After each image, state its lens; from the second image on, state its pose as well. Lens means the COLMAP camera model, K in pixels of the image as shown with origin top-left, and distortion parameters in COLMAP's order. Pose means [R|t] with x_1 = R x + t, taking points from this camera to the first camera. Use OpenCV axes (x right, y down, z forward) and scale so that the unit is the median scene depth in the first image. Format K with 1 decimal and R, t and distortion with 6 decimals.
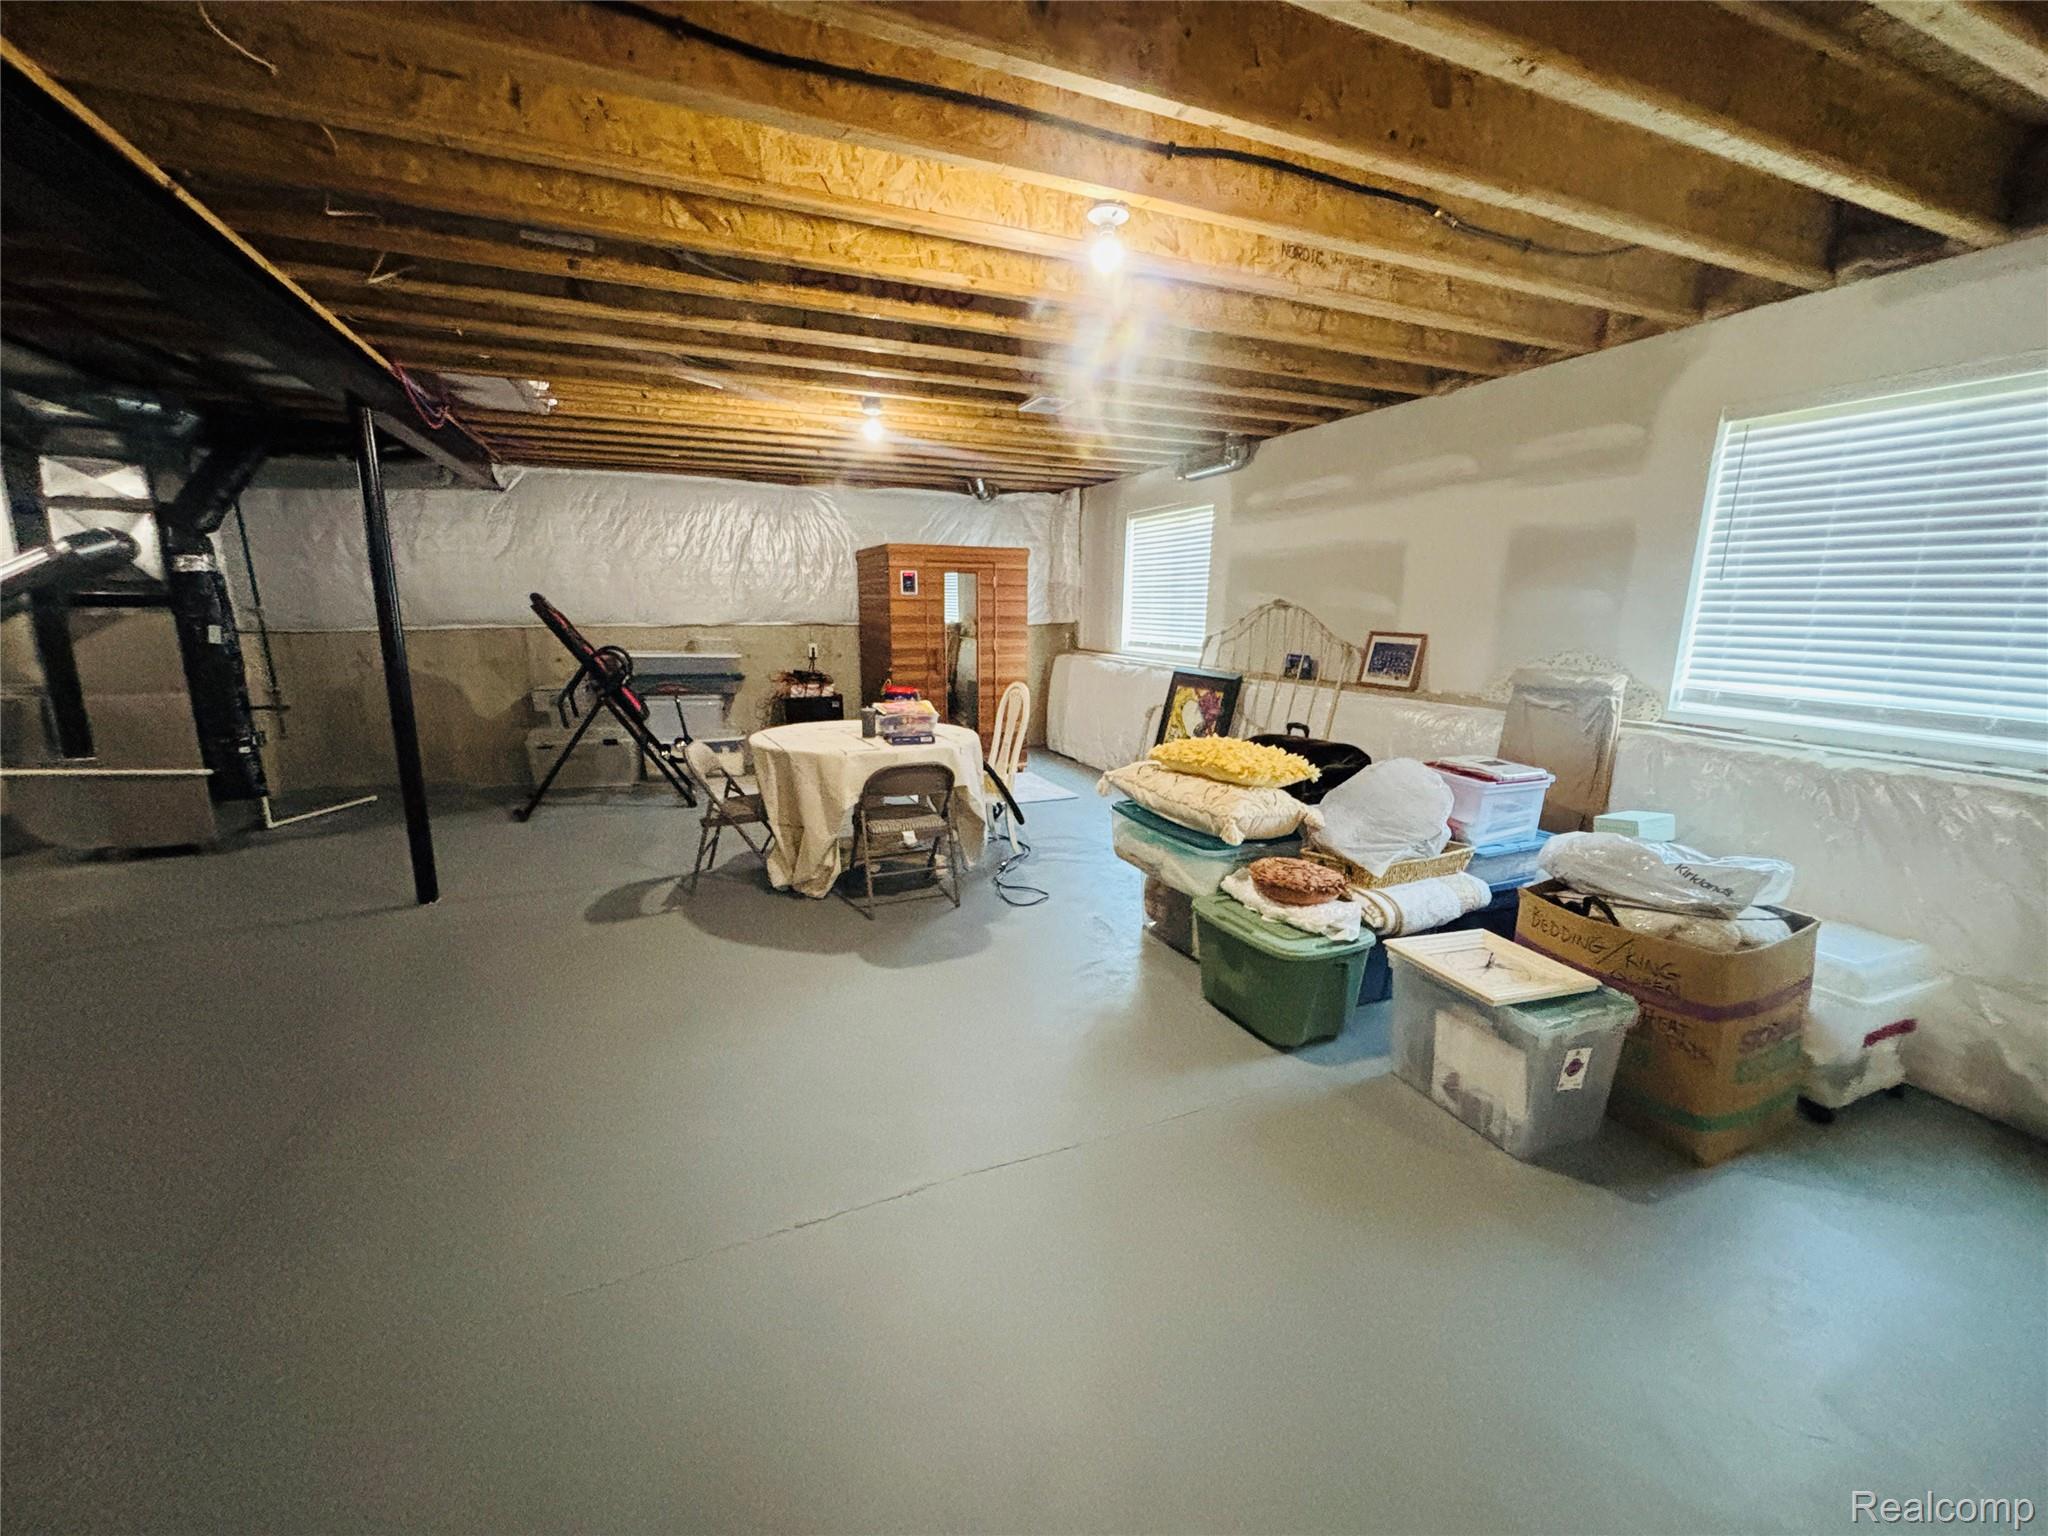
lens RADIAL K [[822.8, 0, 1019.0], [0, 822.8, 766.6], [0, 0, 1]] dist [-0.001401, -0.000421]
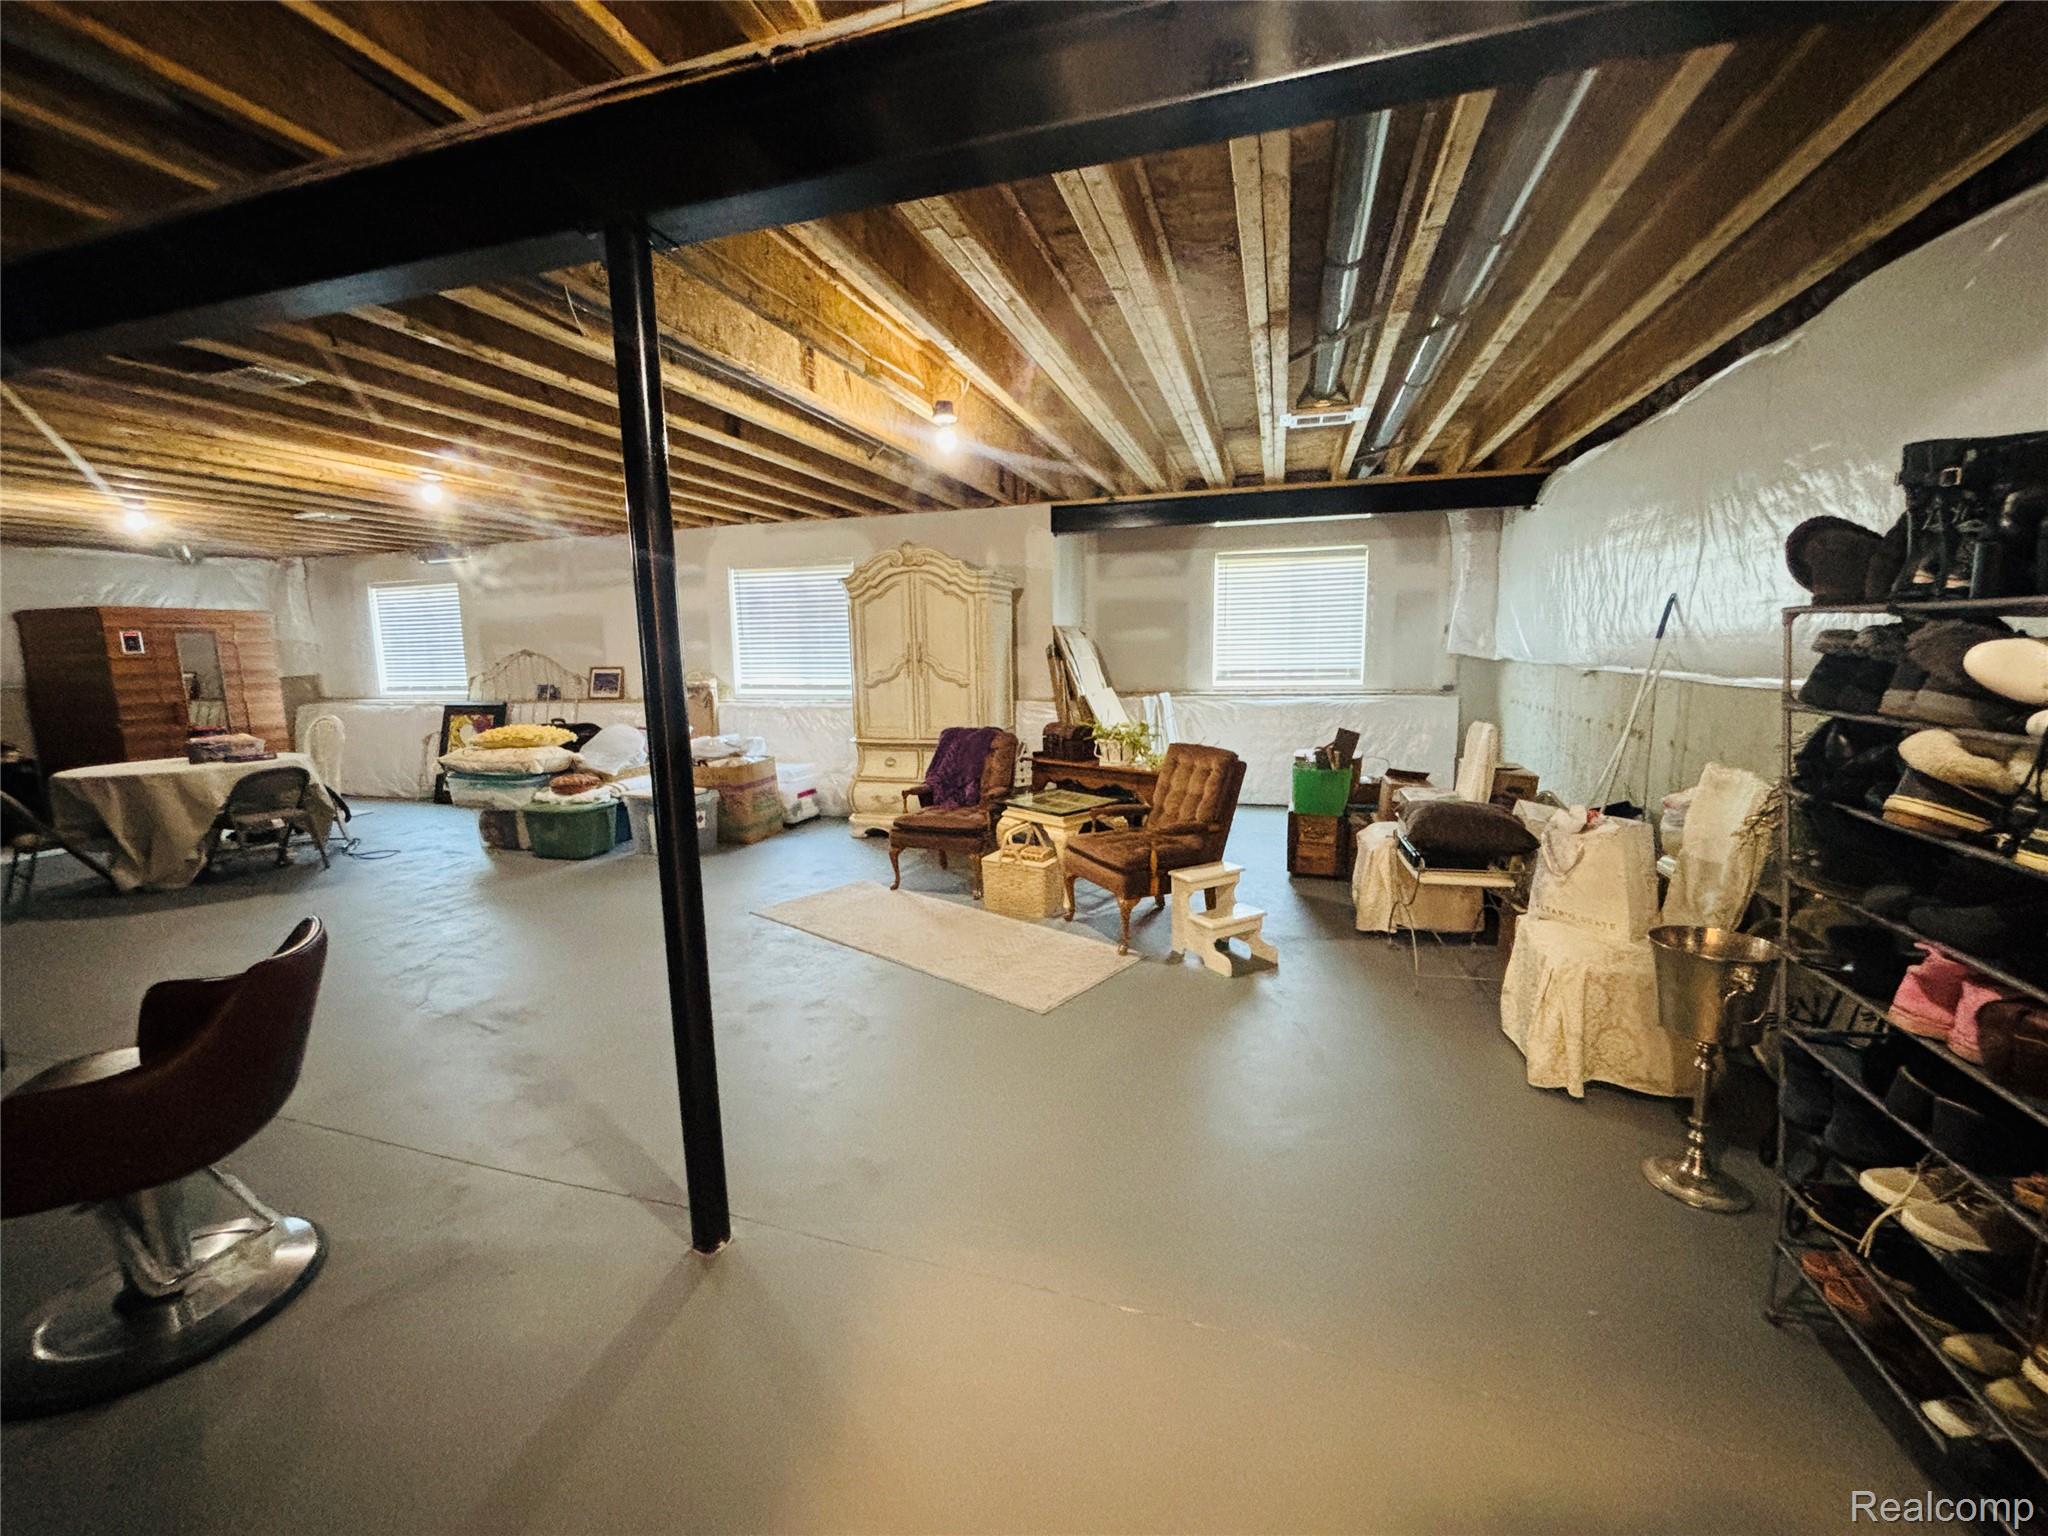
lens RADIAL K [[872.3, 0, 1024.5], [0, 872.3, 779.4], [0, 0, 1]] dist [0.020952, 0.000058]
pose [[0.655296, -0.135700, 0.743083, -0.418677], [0.178336, 0.983715, 0.022376, 0.212080], [-0.734019, 0.117856, 0.668825, -0.971461]]
